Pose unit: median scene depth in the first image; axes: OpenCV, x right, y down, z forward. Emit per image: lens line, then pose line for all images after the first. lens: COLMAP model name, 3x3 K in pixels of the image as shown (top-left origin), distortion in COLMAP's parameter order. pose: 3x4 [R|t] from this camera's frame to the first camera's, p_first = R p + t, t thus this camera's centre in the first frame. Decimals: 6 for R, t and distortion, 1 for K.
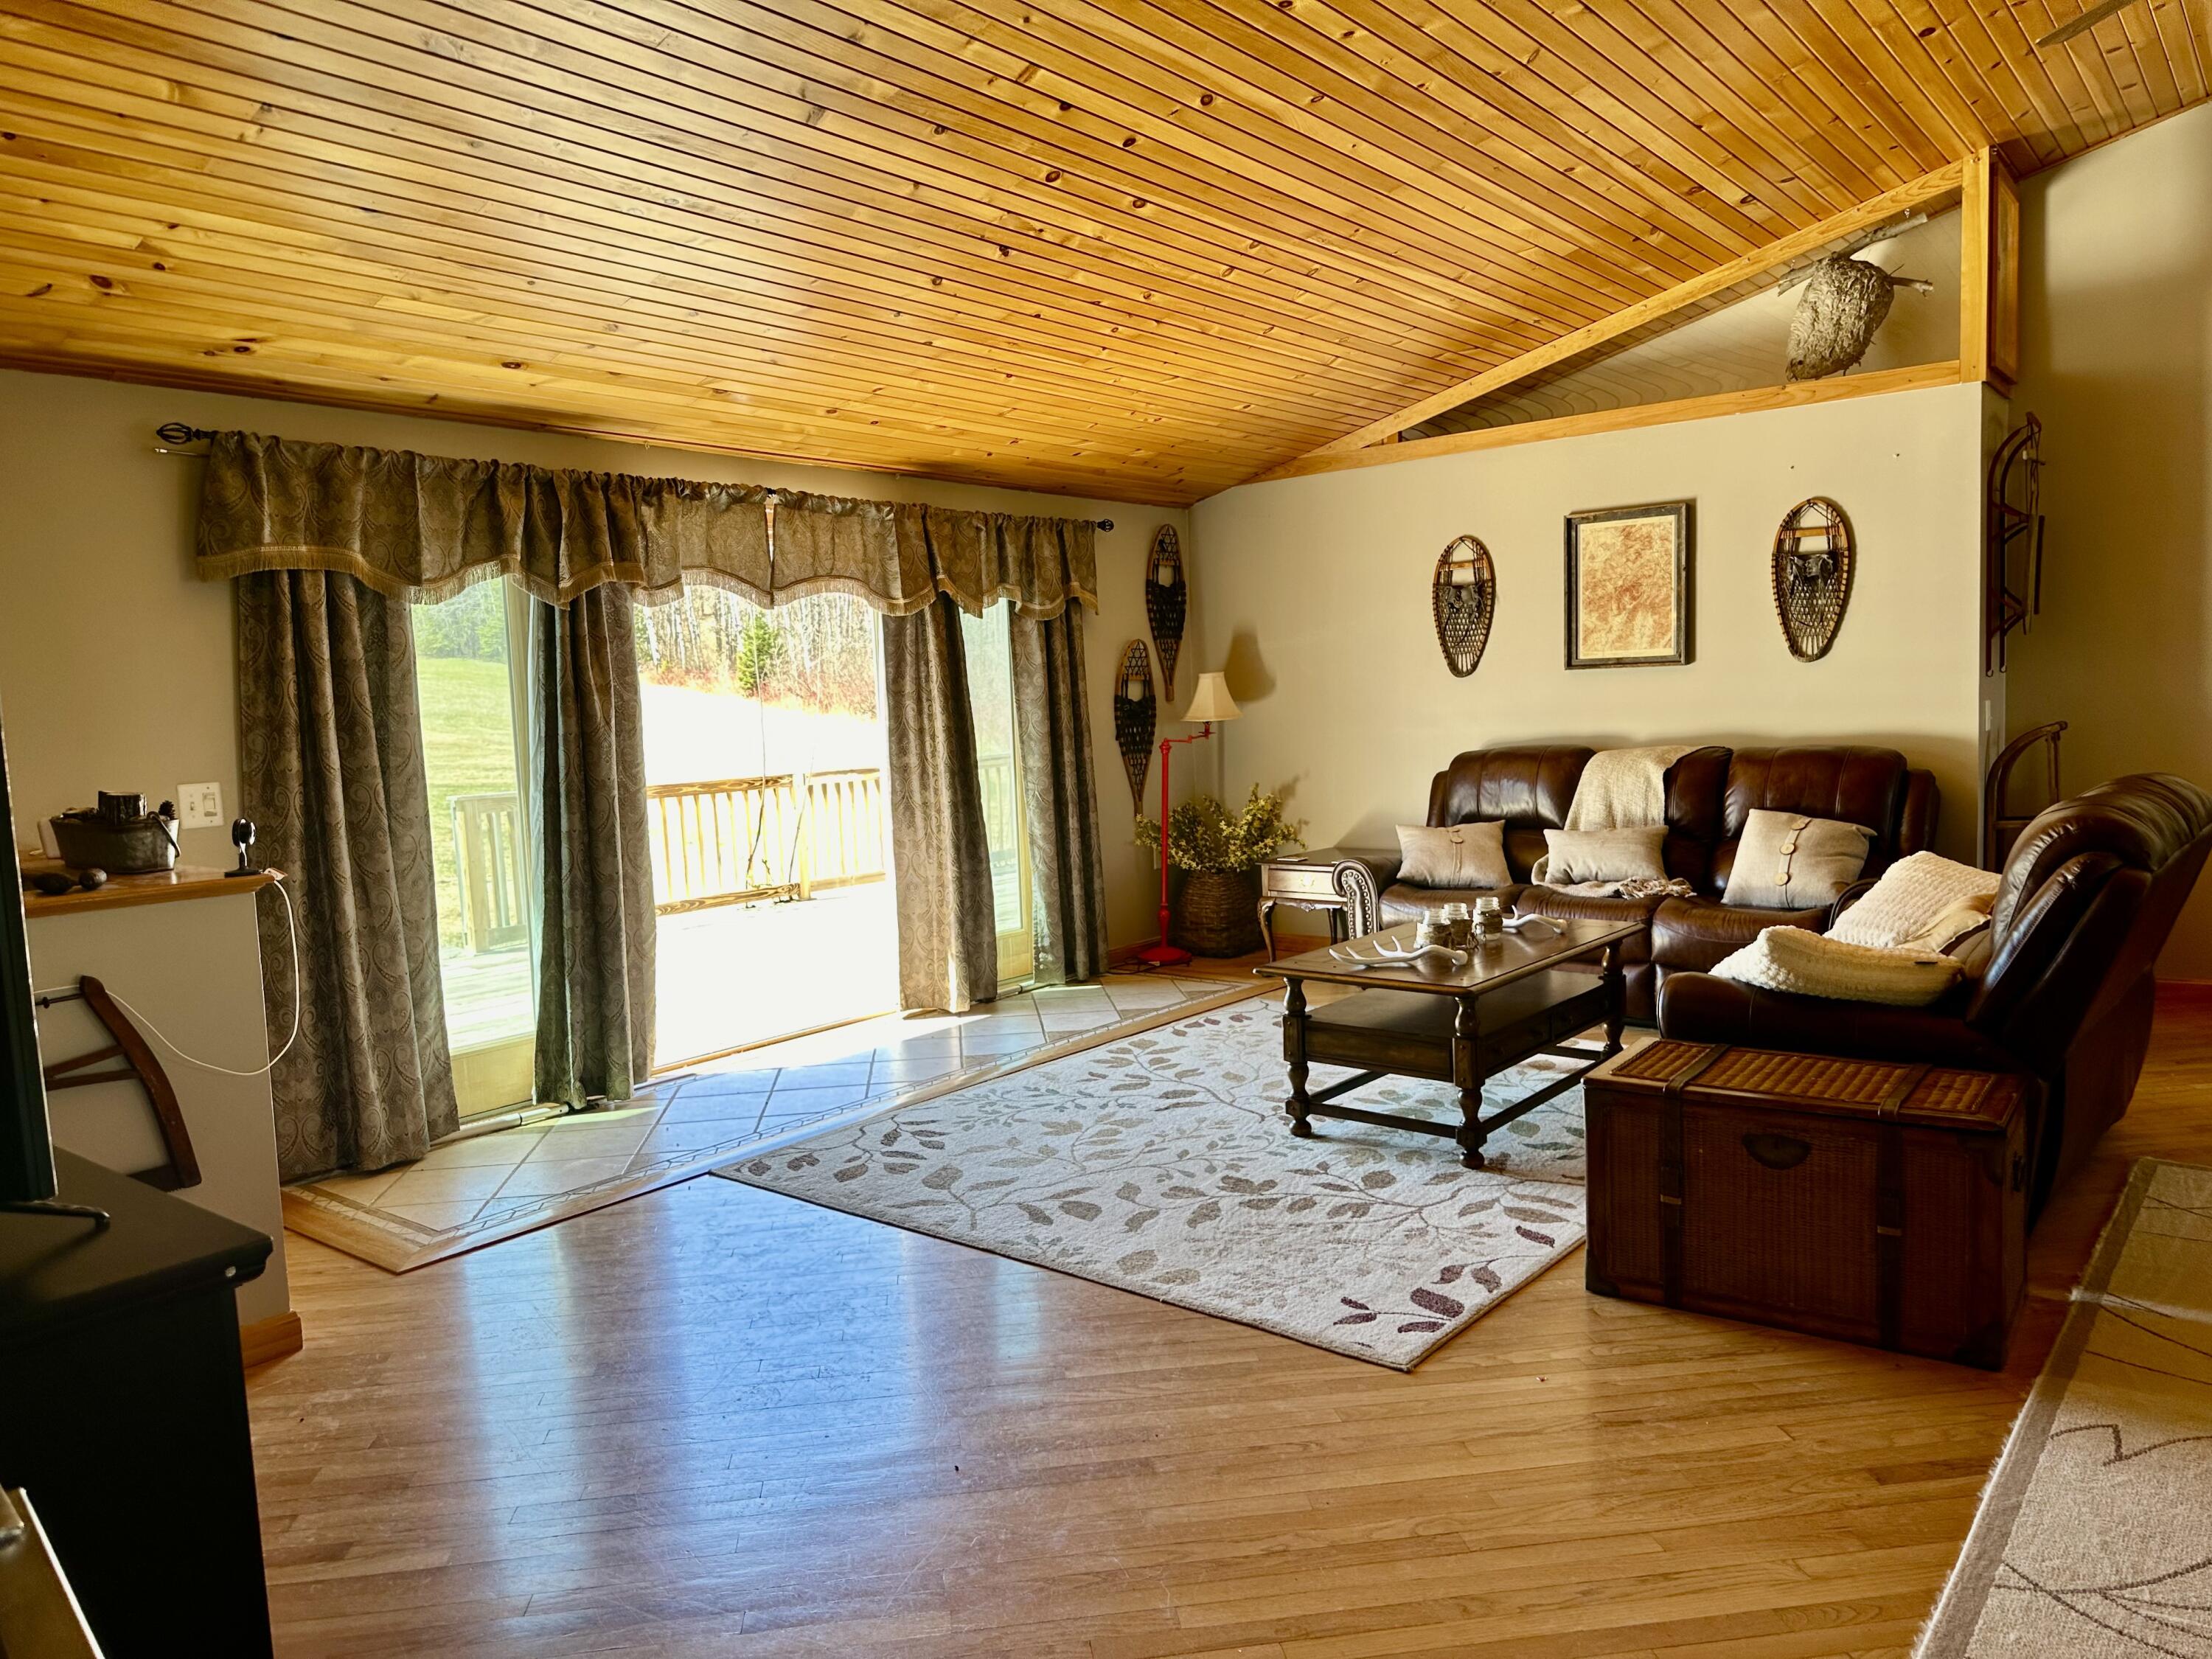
lens RADIAL K [[1535.1, 0, 1096.6], [0, 1535.1, 839.4], [0, 0, 1]] dist [0.069979, -0.090445]
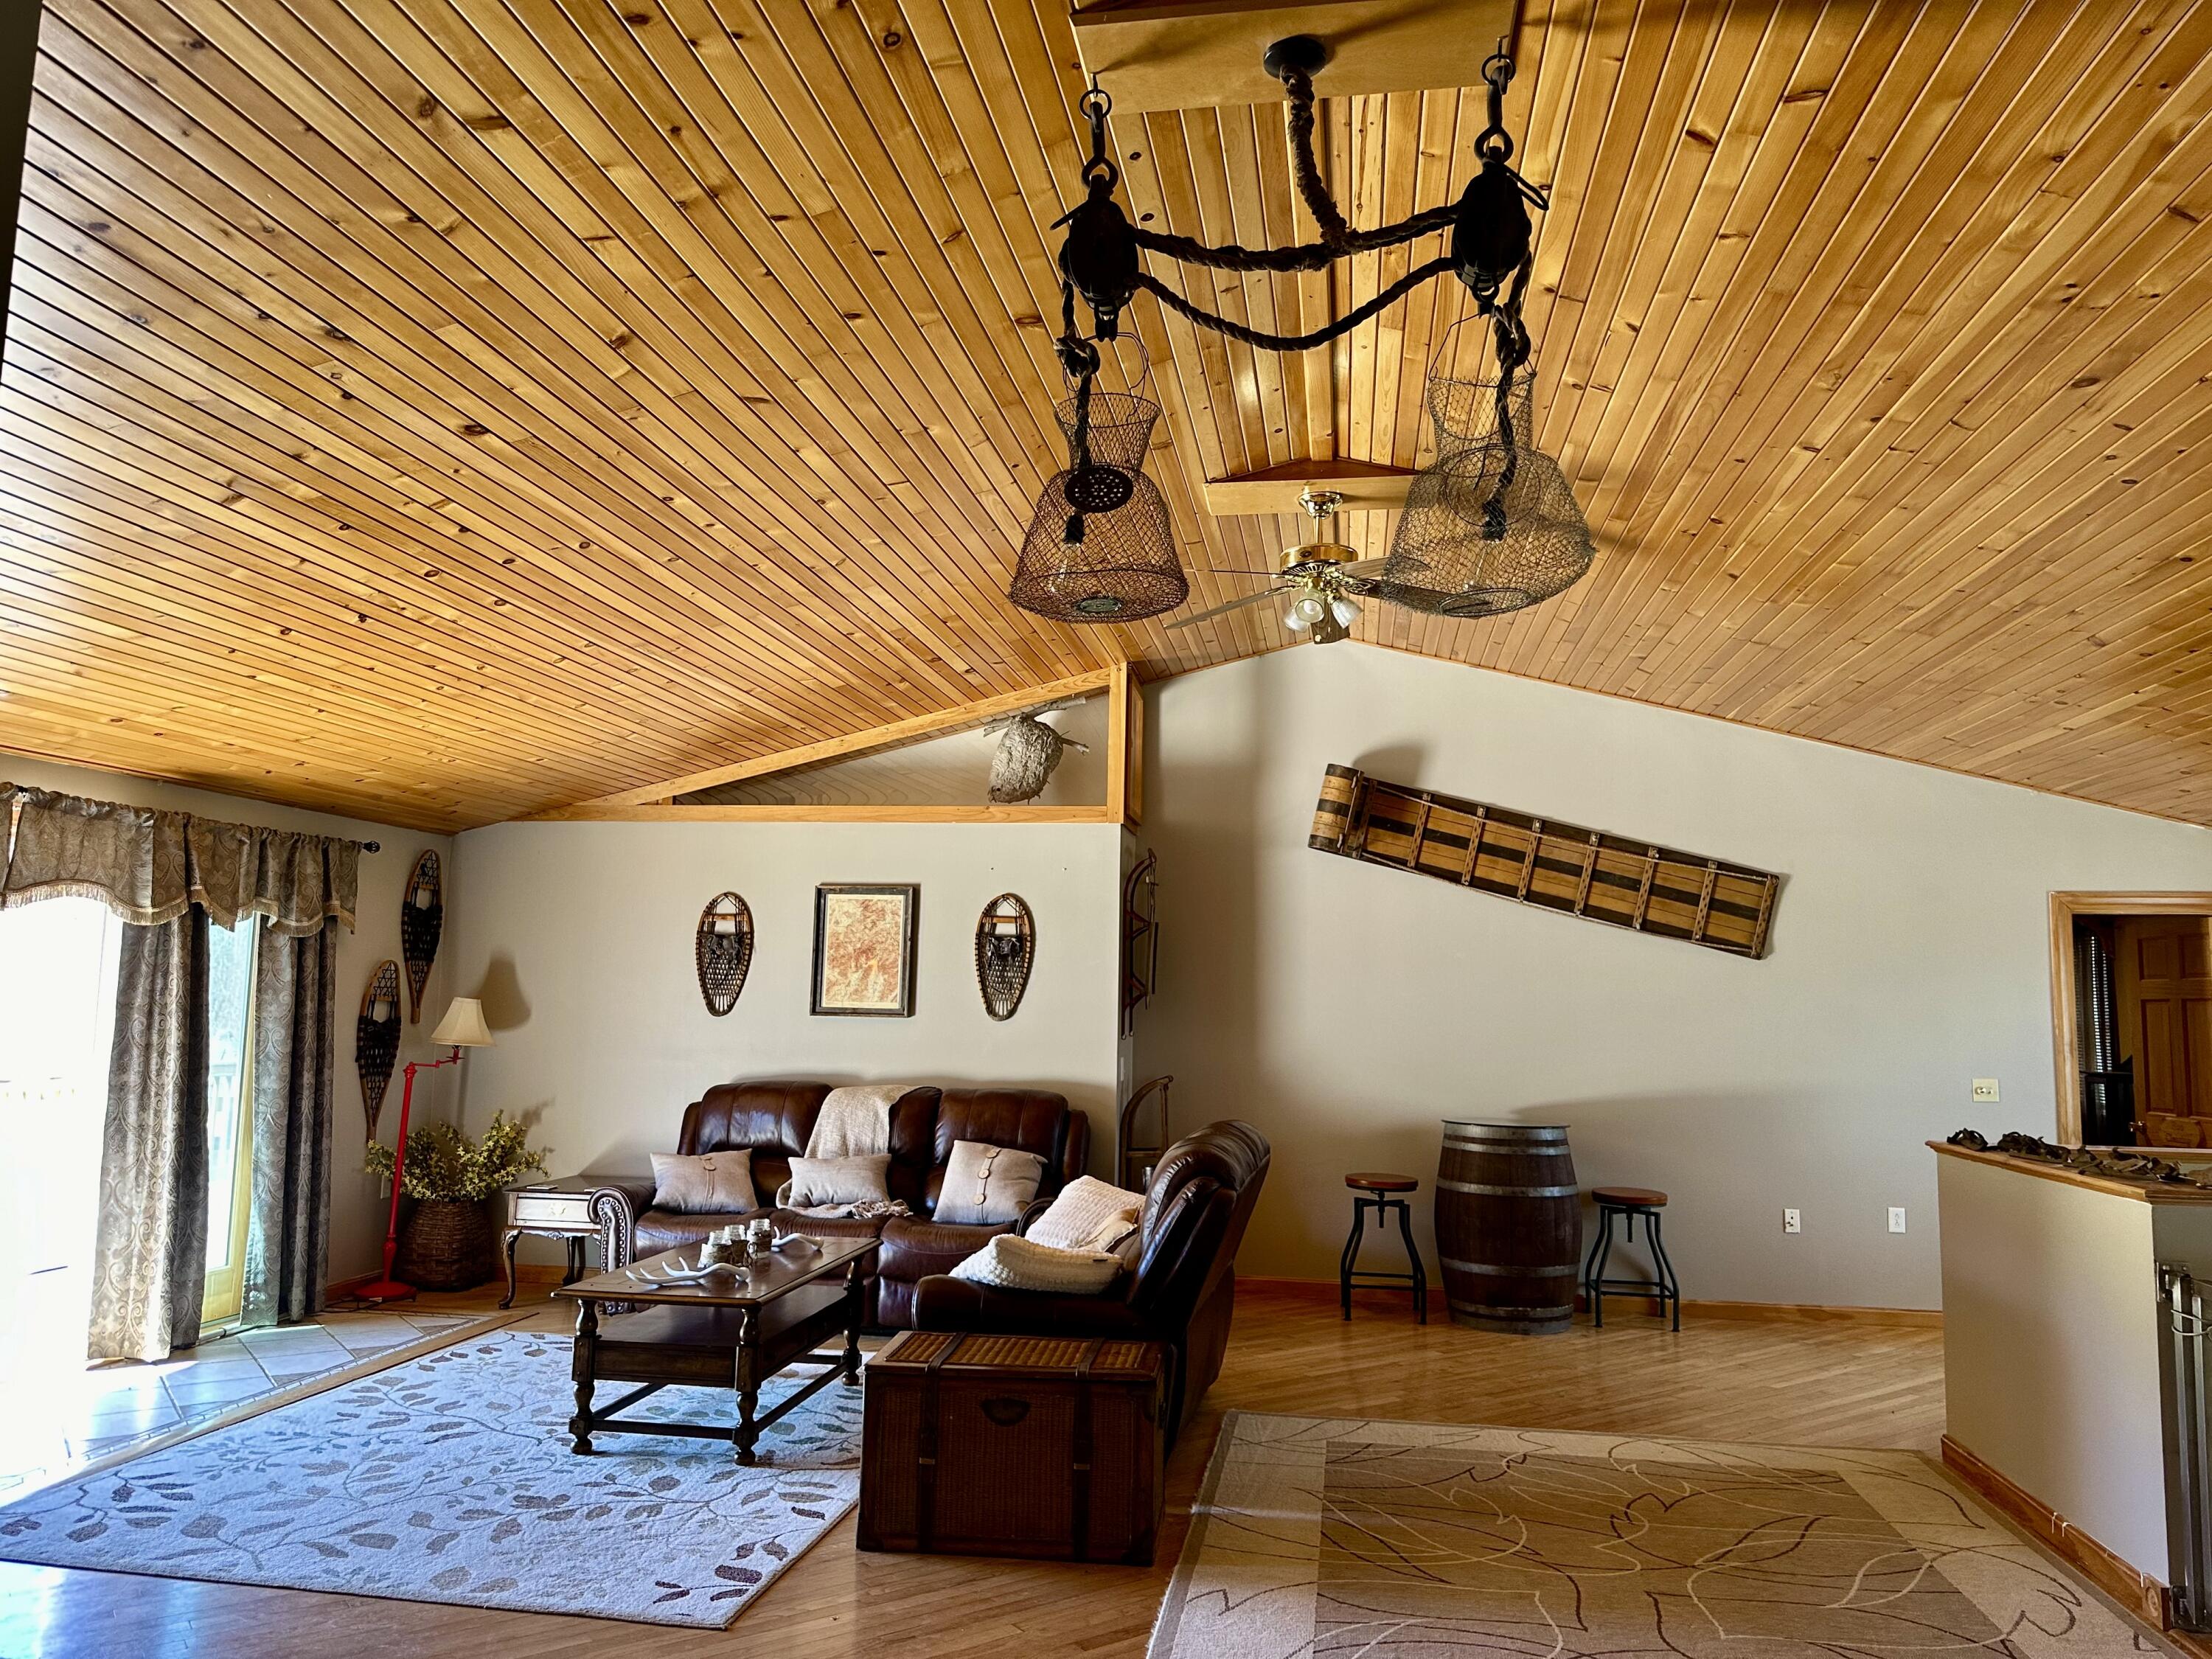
lens RADIAL K [[1535.1, 0, 1096.6], [0, 1535.1, 839.4], [0, 0, 1]] dist [0.069979, -0.090445]
pose [[0.868355, 0.106907, 0.484283, -0.092883], [-0.004614, 0.978189, -0.207665, -0.000536], [-0.495921, 0.178092, 0.849909, -0.122596]]
